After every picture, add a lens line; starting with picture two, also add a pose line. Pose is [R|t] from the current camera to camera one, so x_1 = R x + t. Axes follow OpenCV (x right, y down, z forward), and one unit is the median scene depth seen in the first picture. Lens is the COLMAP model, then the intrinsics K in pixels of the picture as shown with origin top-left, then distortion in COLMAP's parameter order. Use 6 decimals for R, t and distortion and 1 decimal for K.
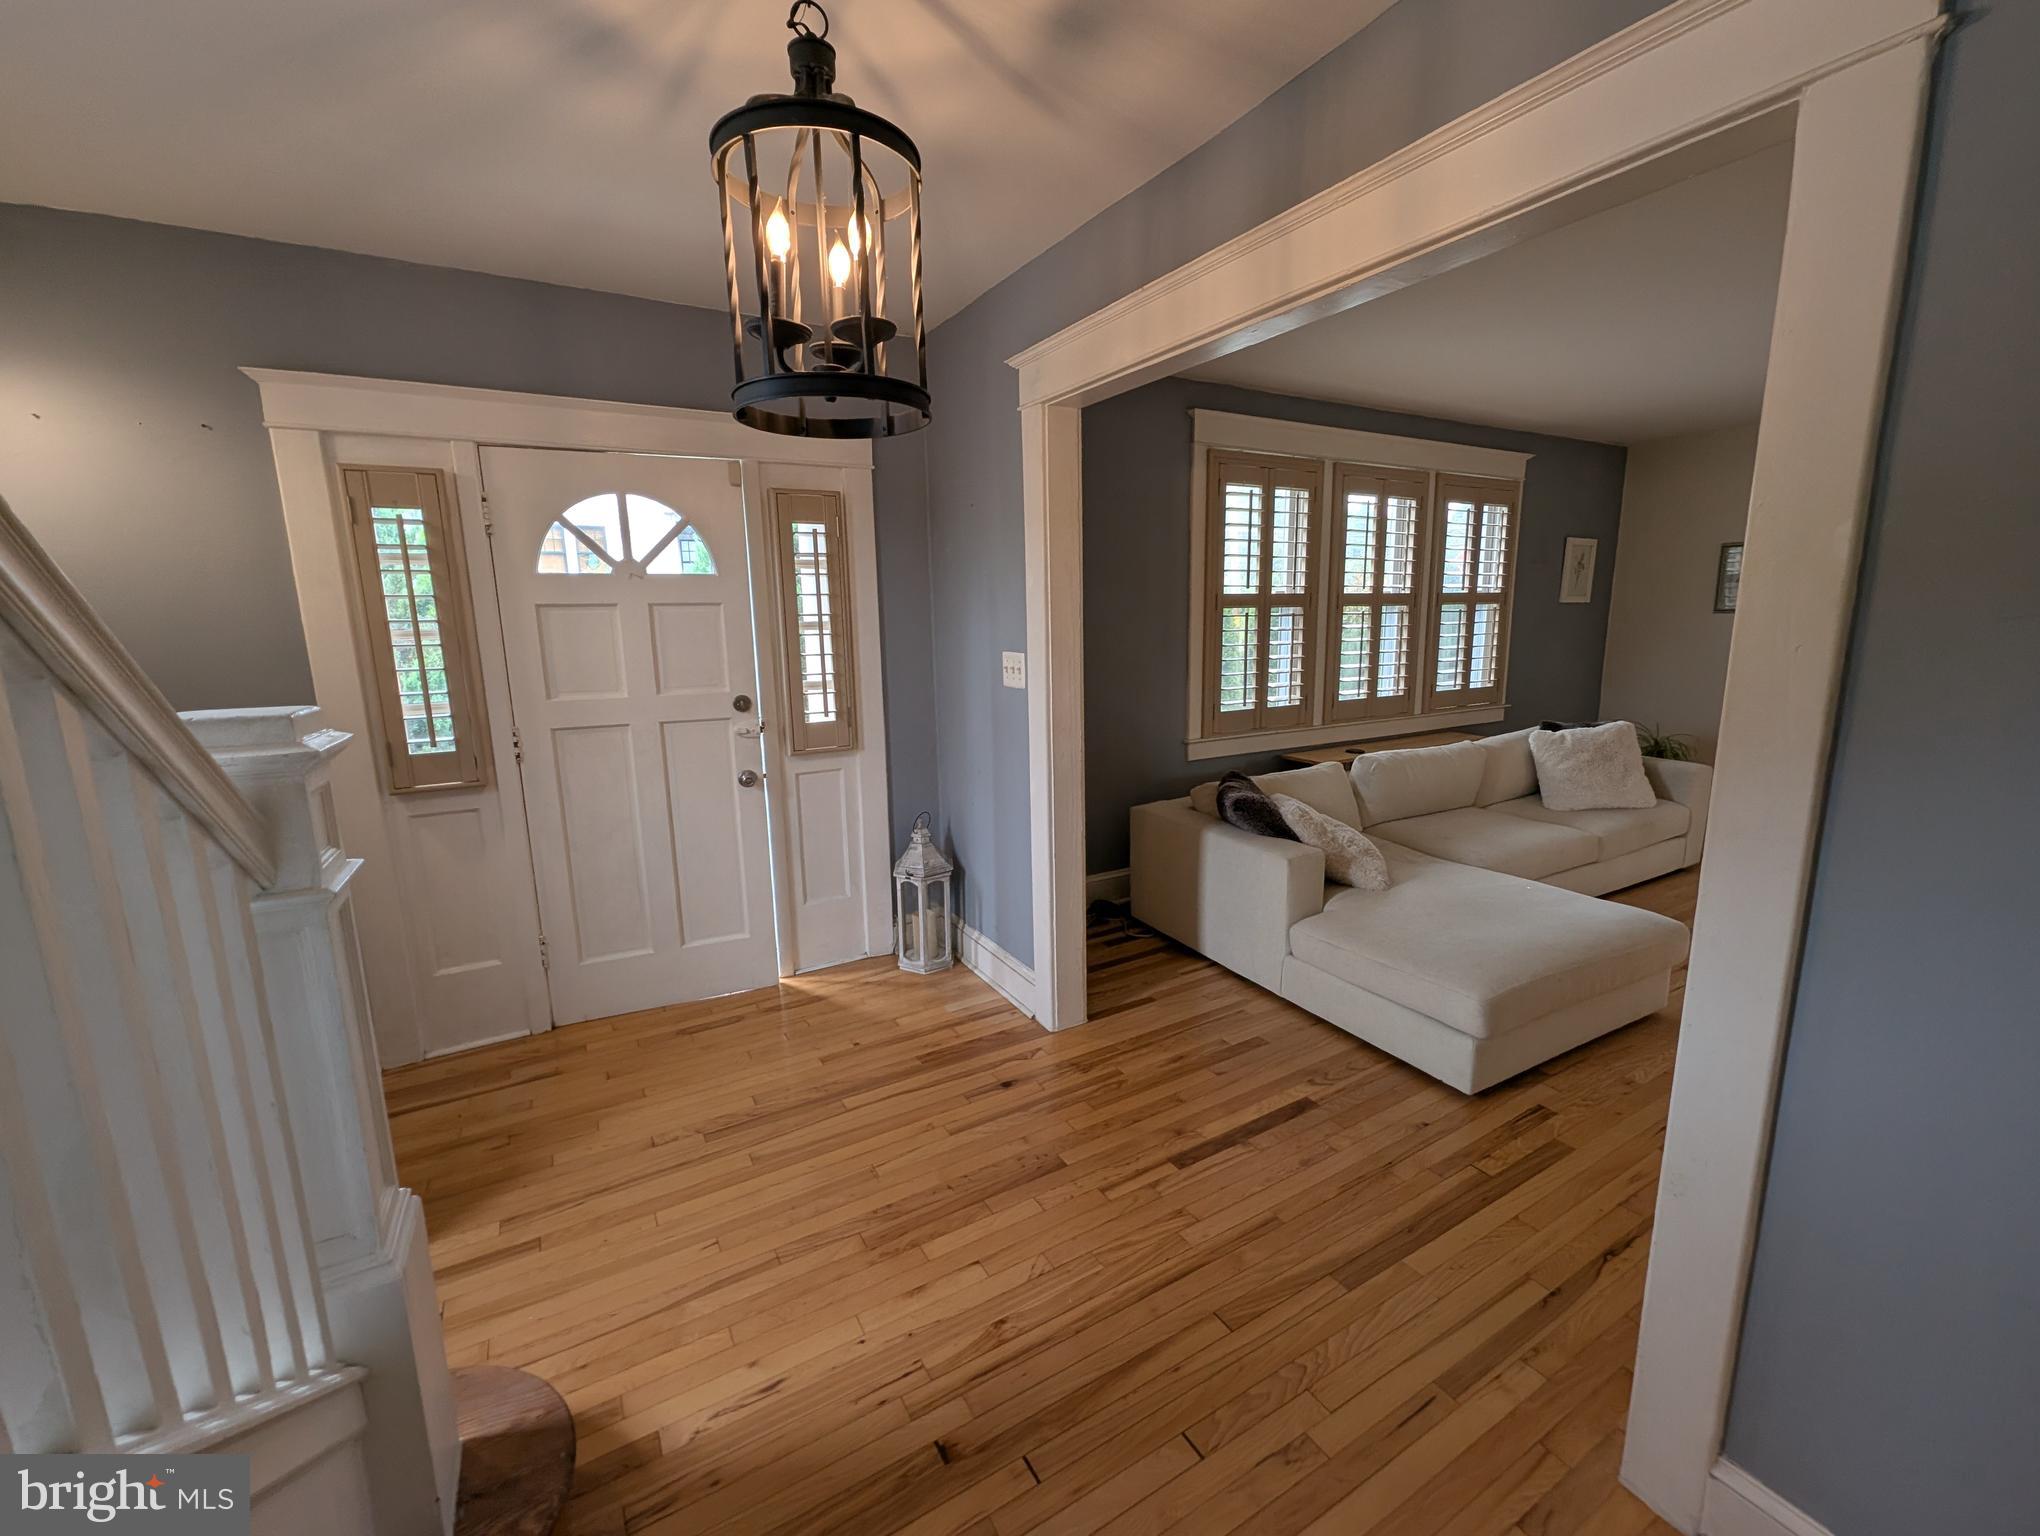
lens RADIAL K [[836.6, 0, 1019.6], [0, 836.6, 768.4], [0, 0, 1]] dist [0.000159, -0.001187]
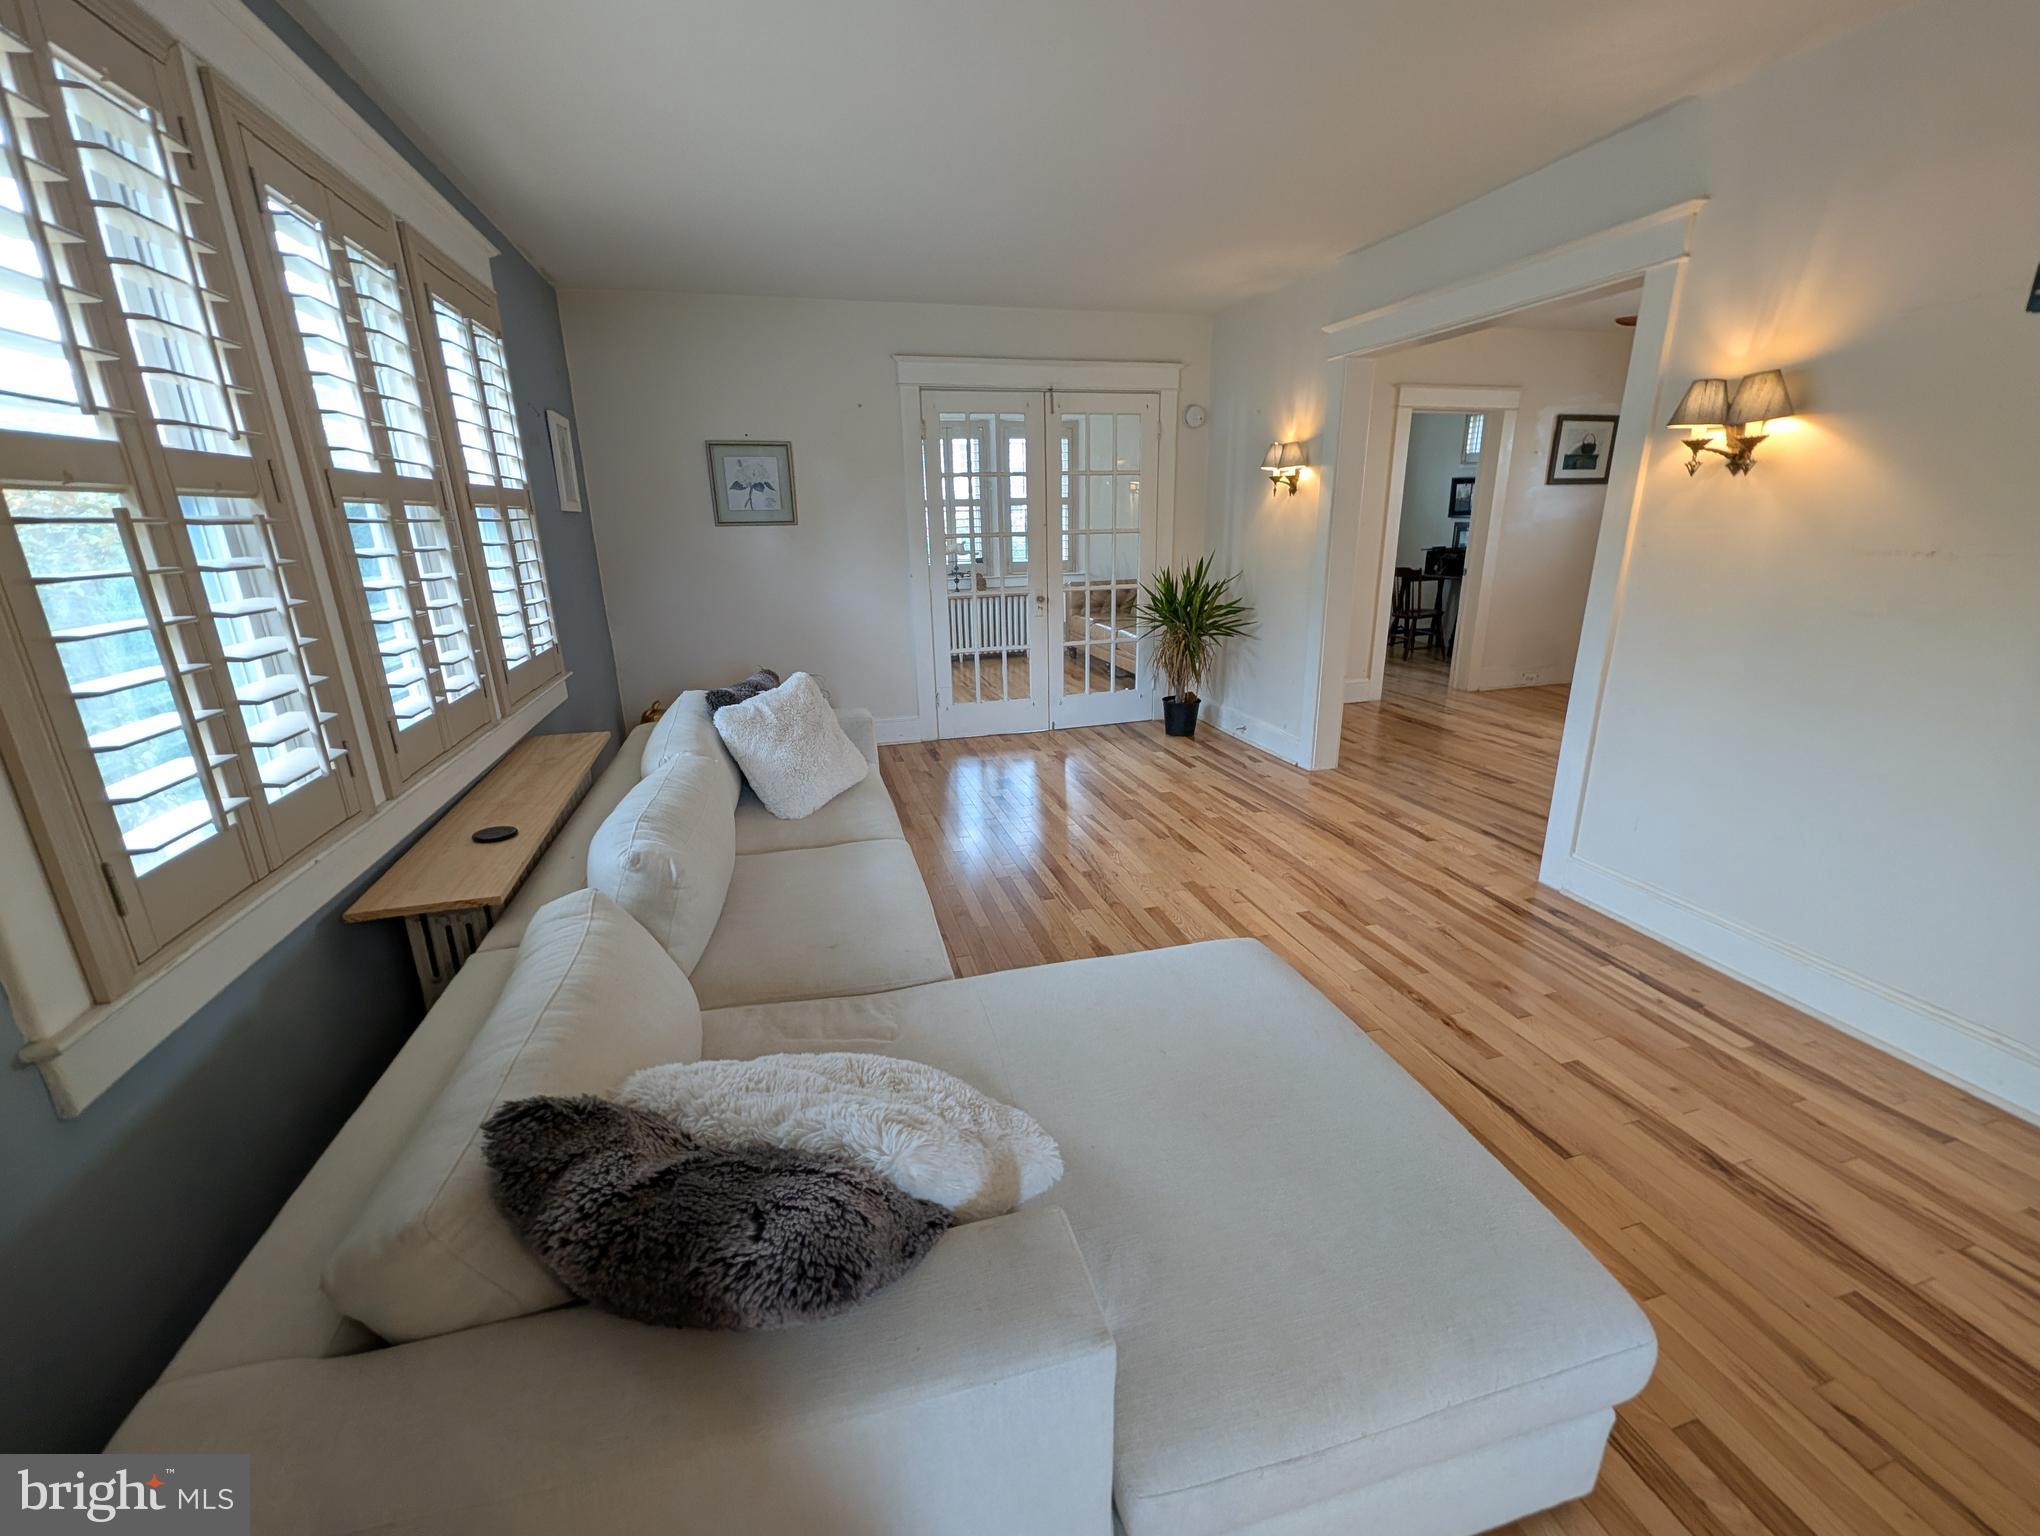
lens RADIAL K [[836.6, 0, 1019.9], [0, 836.6, 767.2], [0, 0, 1]] dist [0.000159, -0.001187]
pose [[0.242359, -0.268877, 0.932184, 0.068887], [0.192167, 0.955097, 0.225525, -0.113929], [-0.950965, 0.124477, 0.283146, 0.673489]]
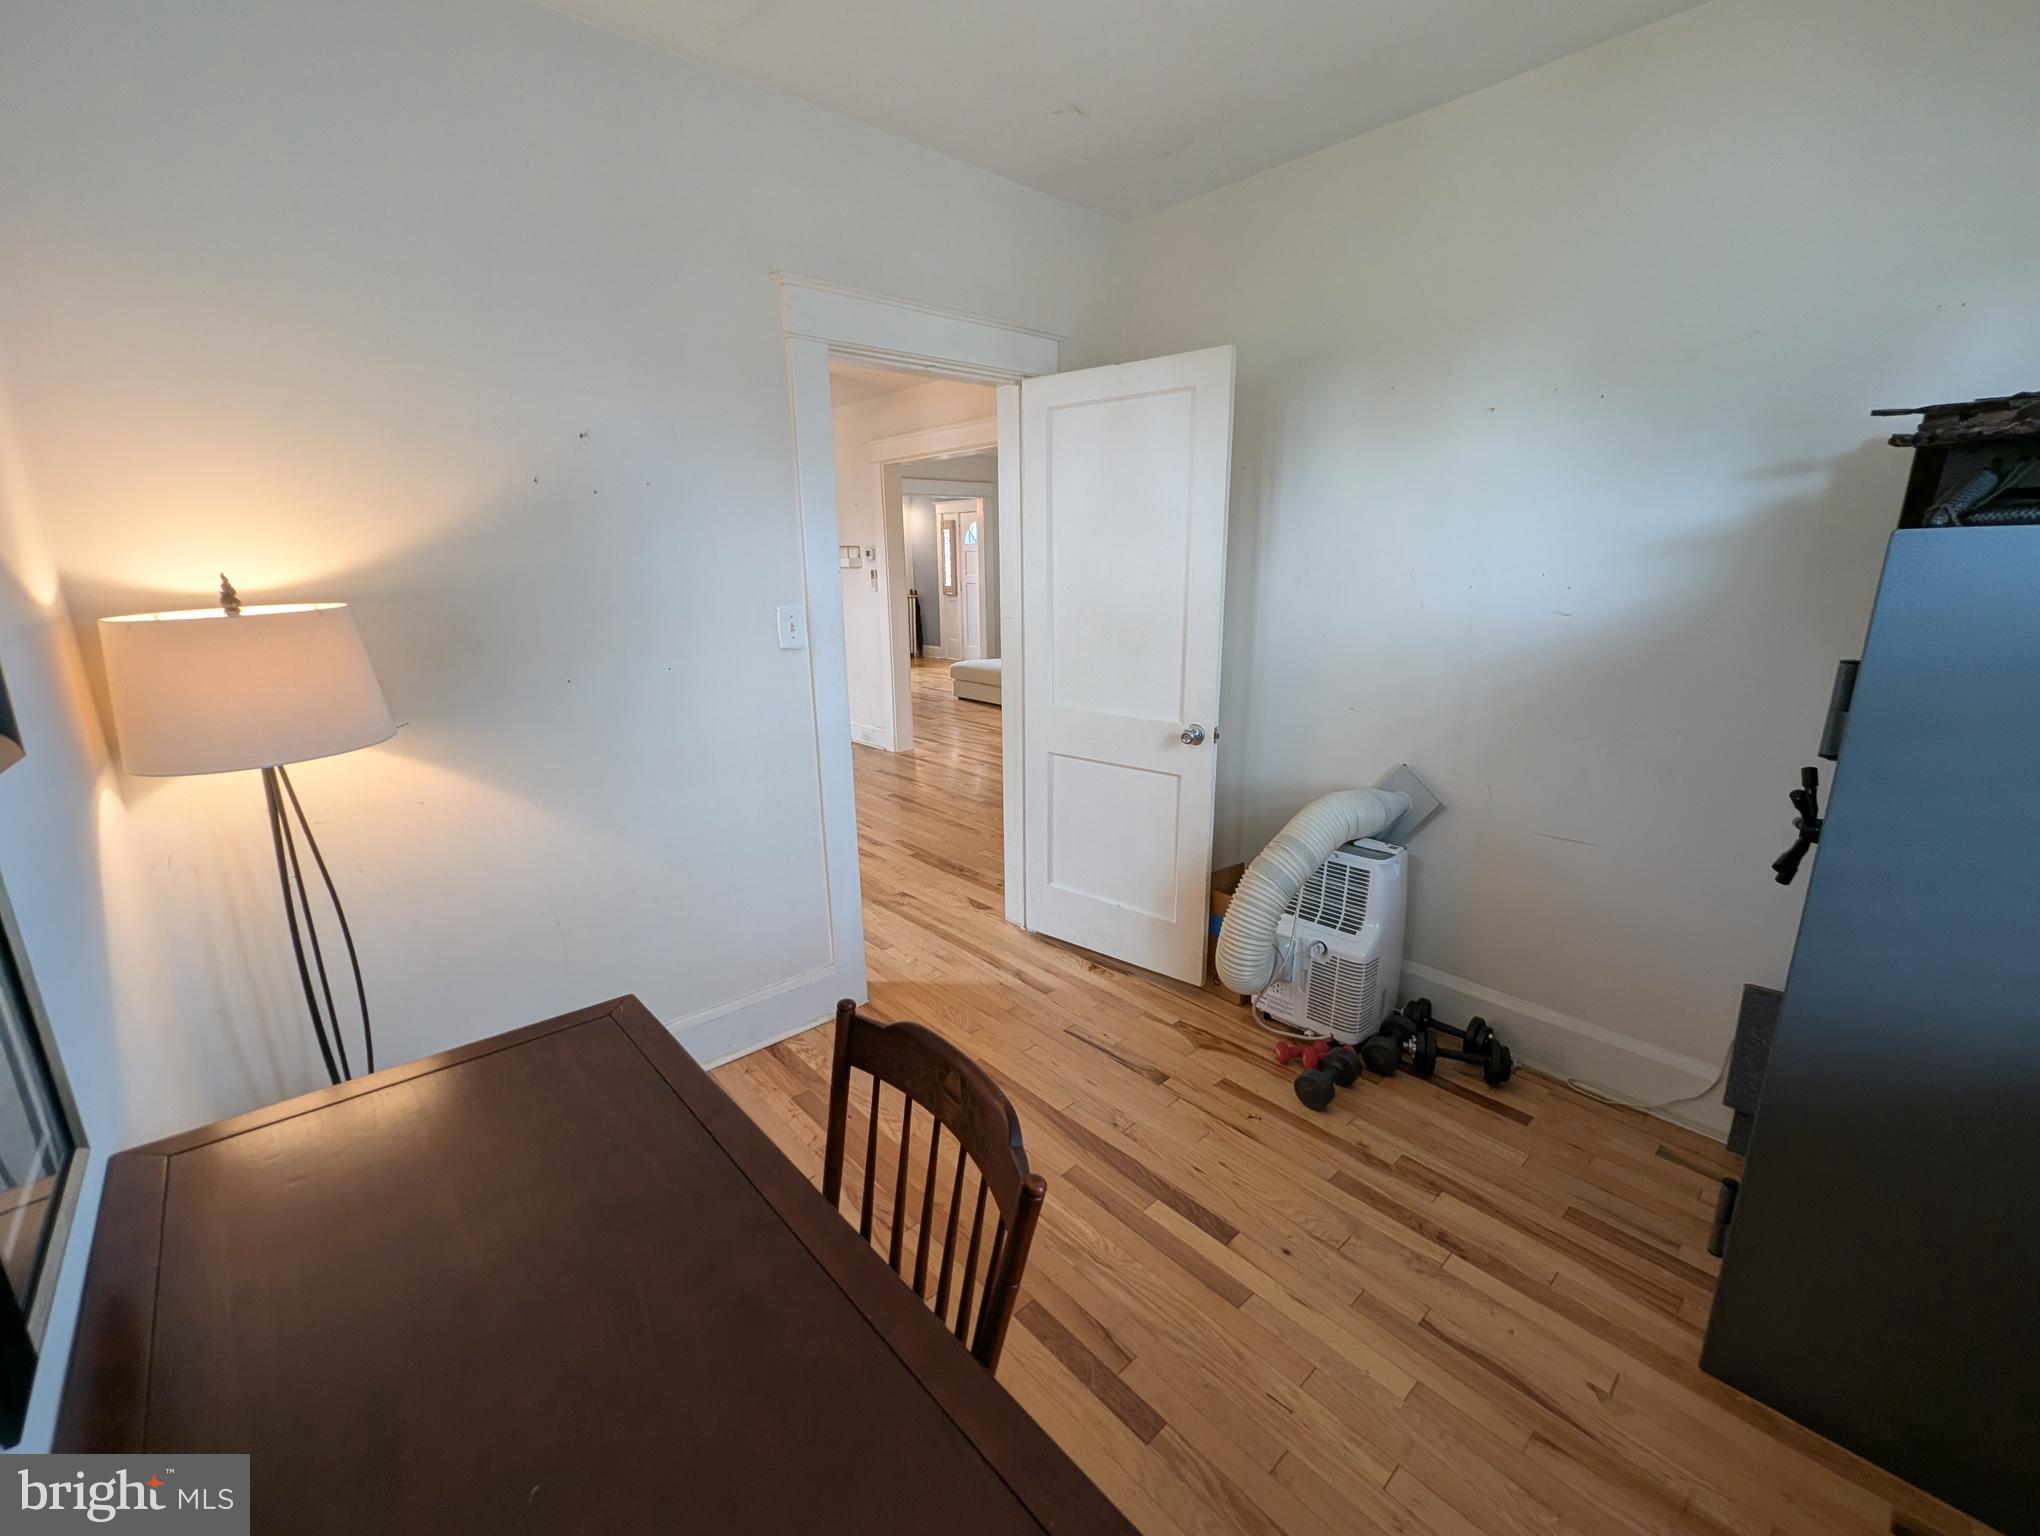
lens RADIAL K [[836.6, 0, 1024.5], [0, 836.6, 769.1], [0, 0, 1]] dist [0.000159, -0.001187]
pose [[0.215860, 0.256904, -0.942022, 2.415621], [-0.169869, 0.959935, 0.222865, -0.092830], [0.961535, 0.111913, 0.250851, 0.260320]]
